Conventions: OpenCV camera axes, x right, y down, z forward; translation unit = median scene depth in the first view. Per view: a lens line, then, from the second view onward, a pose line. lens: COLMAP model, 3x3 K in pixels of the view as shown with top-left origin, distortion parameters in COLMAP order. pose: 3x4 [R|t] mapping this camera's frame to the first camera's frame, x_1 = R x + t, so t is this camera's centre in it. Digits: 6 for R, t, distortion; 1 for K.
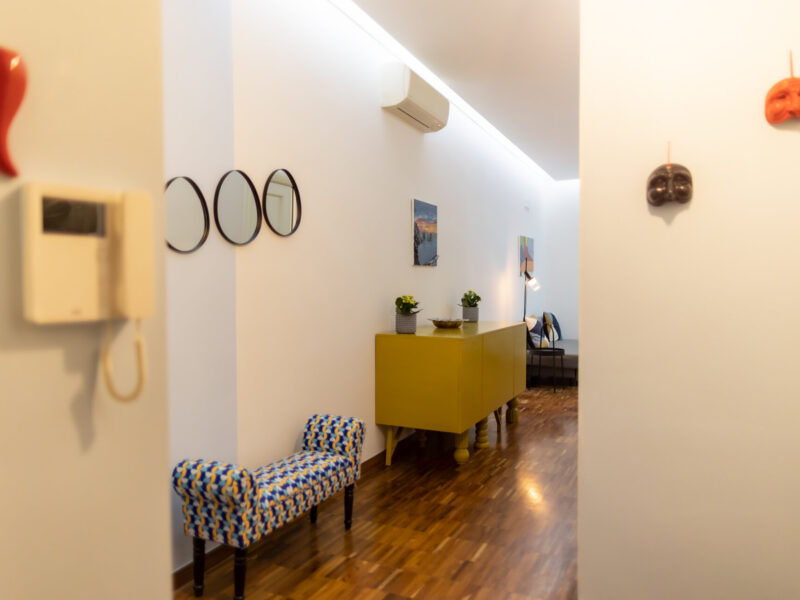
lens RADIAL K [[641.3, 0, 398.1], [0, 641.3, 300.3], [0, 0, 1]] dist [-0.002831, -0.000367]
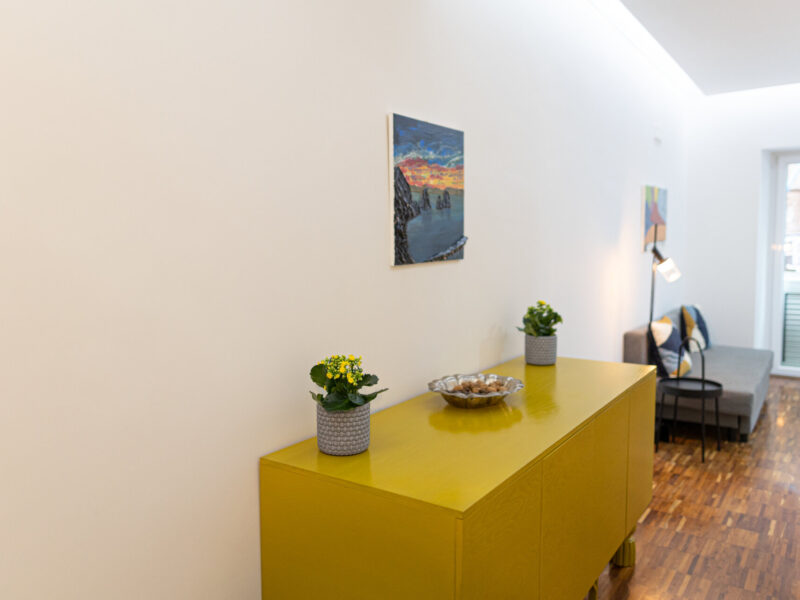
lens RADIAL K [[641.3, 0, 402.9], [0, 641.3, 296.9], [0, 0, 1]] dist [-0.002831, -0.000367]
pose [[0.985771, 0.005368, -0.168008, 0.090259], [0.006922, 0.997346, 0.072478, -0.056276], [0.167951, -0.072609, 0.983118, 0.485544]]
